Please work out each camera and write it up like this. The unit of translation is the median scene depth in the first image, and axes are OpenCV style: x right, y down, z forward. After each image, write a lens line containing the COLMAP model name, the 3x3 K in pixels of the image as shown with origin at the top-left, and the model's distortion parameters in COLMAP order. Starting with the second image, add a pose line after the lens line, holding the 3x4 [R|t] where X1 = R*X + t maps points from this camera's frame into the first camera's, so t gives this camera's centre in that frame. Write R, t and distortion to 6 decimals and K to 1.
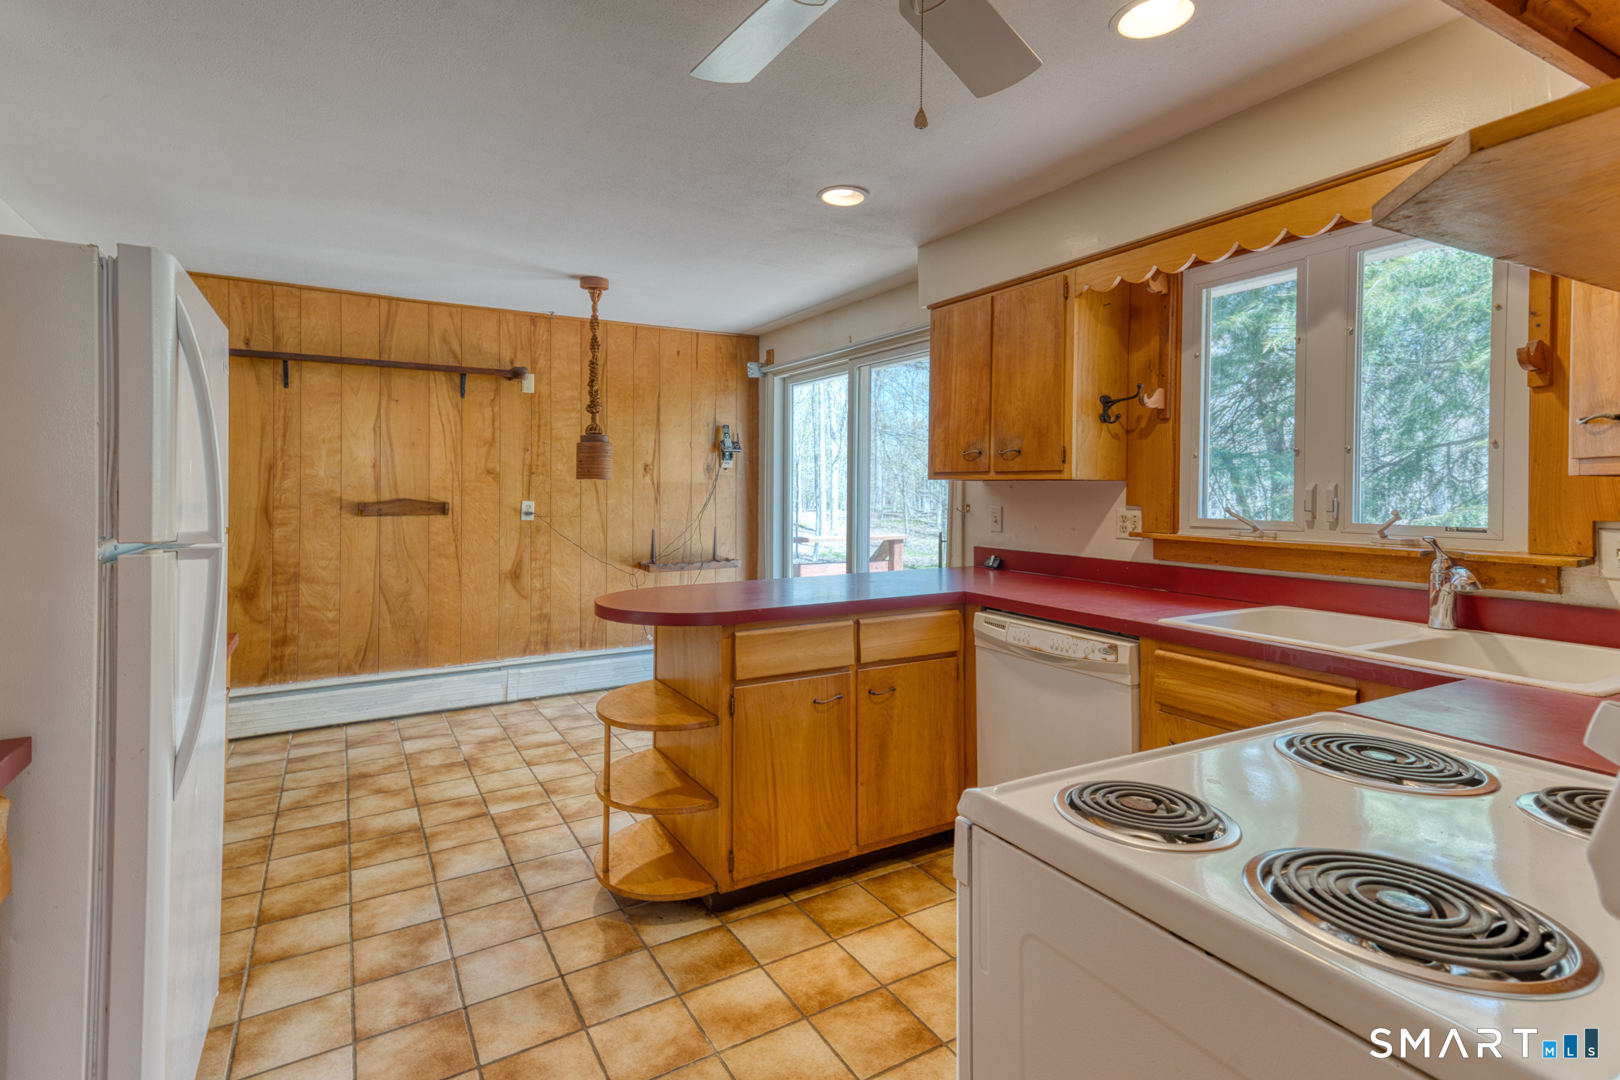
lens RADIAL K [[801.0, 0, 809.3], [0, 801.0, 496.5], [0, 0, 1]] dist [0.097246, -0.045328]
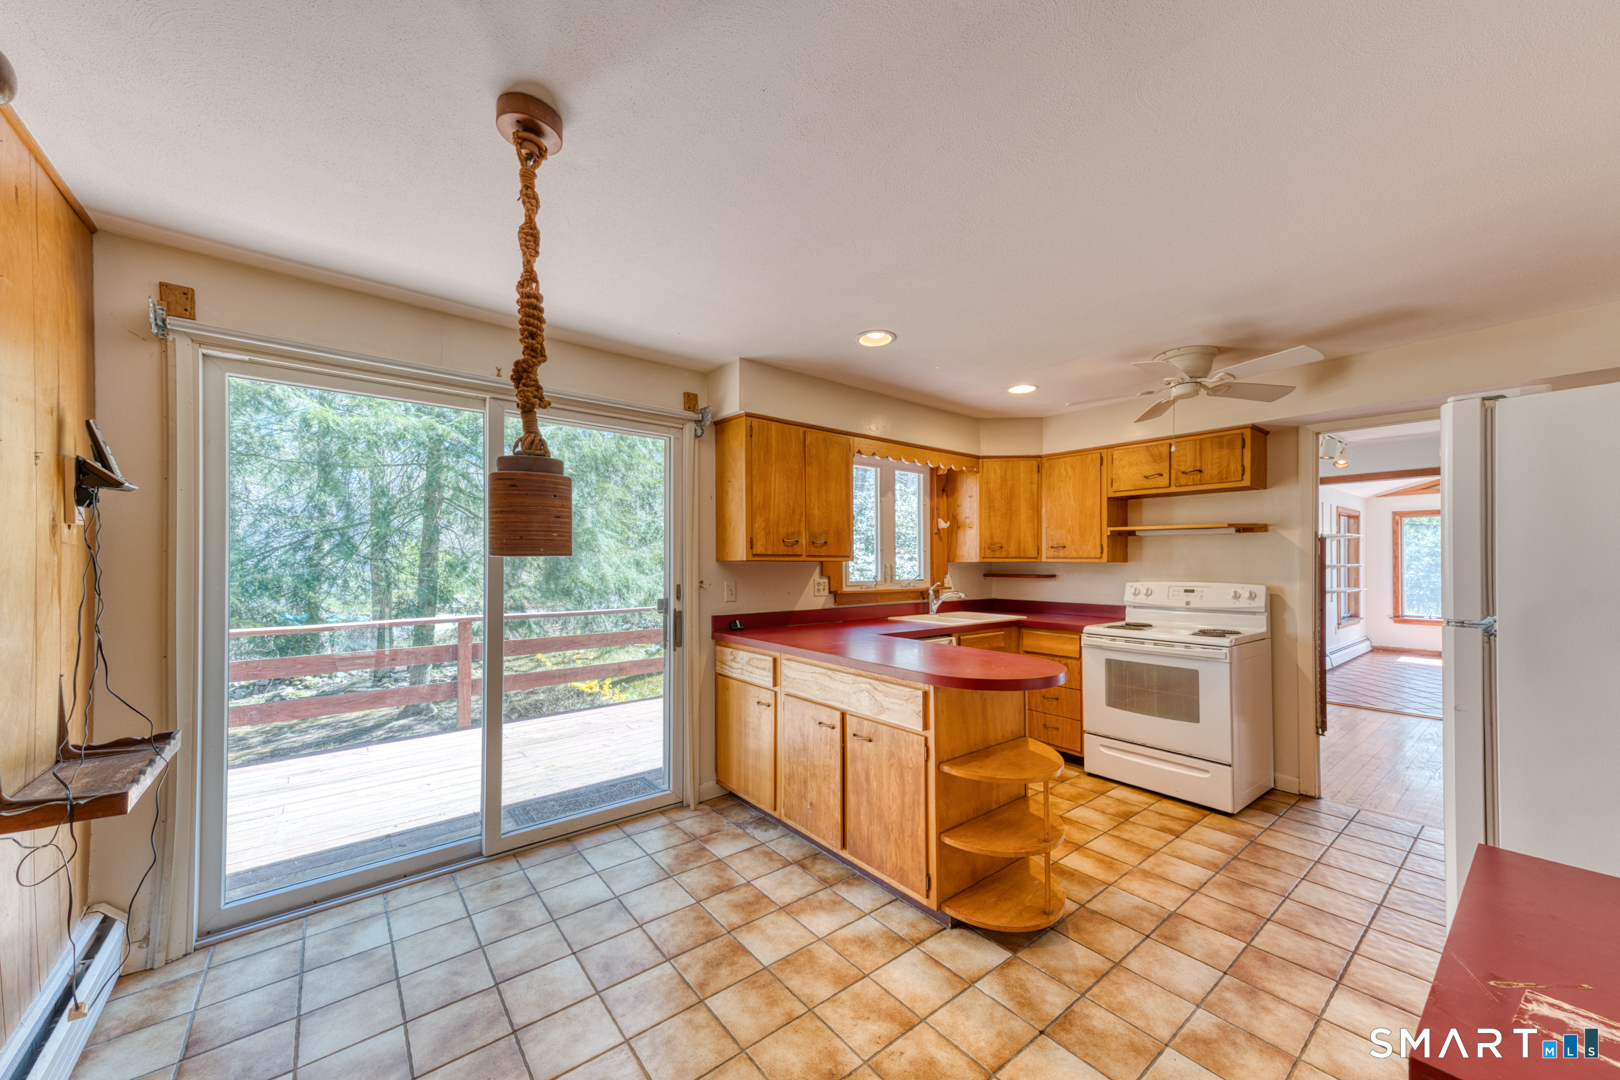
lens RADIAL K [[590.7, 0, 811.6], [0, 590.7, 565.9], [0, 0, 1]] dist [0.000485, 0.000023]
pose [[-0.148184, -0.009252, 0.988917, -0.988146], [0.012410, 0.999860, 0.011214, -0.029883], [-0.988882, 0.013934, -0.148048, 1.427830]]
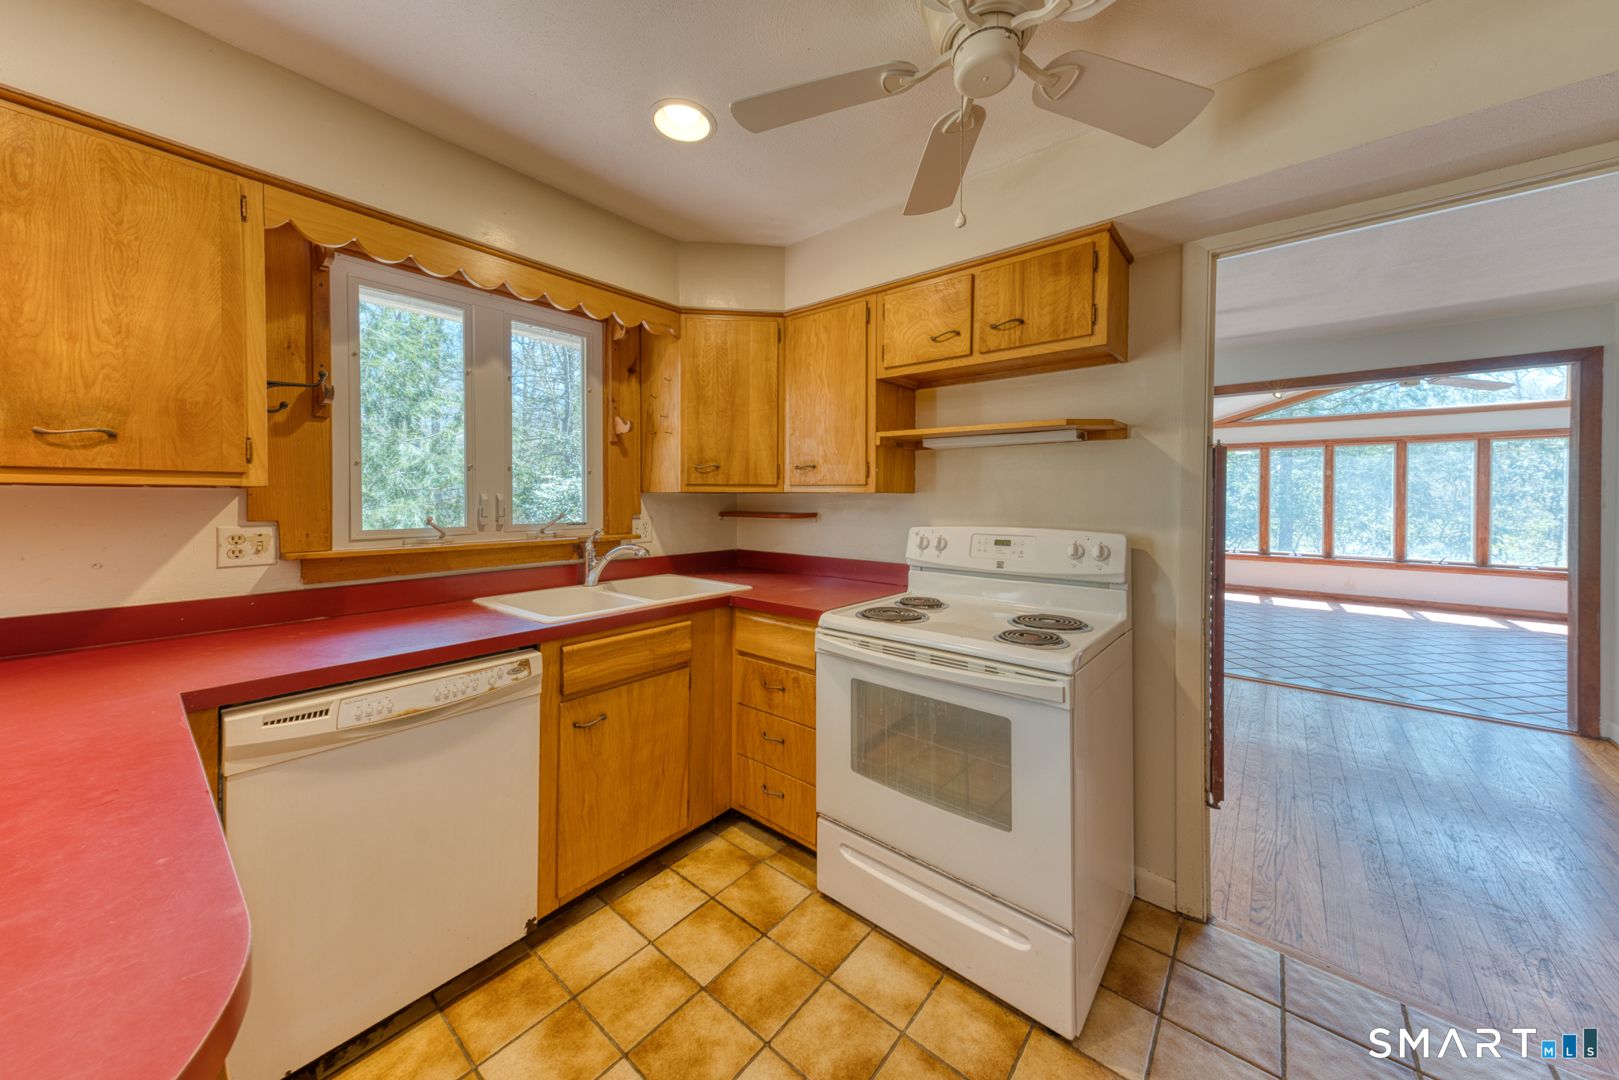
lens RADIAL K [[556.1, 0, 808.4], [0, 556.1, 515.3], [0, 0, 1]] dist [0.001917, -0.000051]
pose [[-0.345158, -0.034203, 0.937921, -0.323848], [0.009228, 0.999164, 0.039832, -0.012538], [-0.938499, 0.022403, -0.344554, 0.816577]]
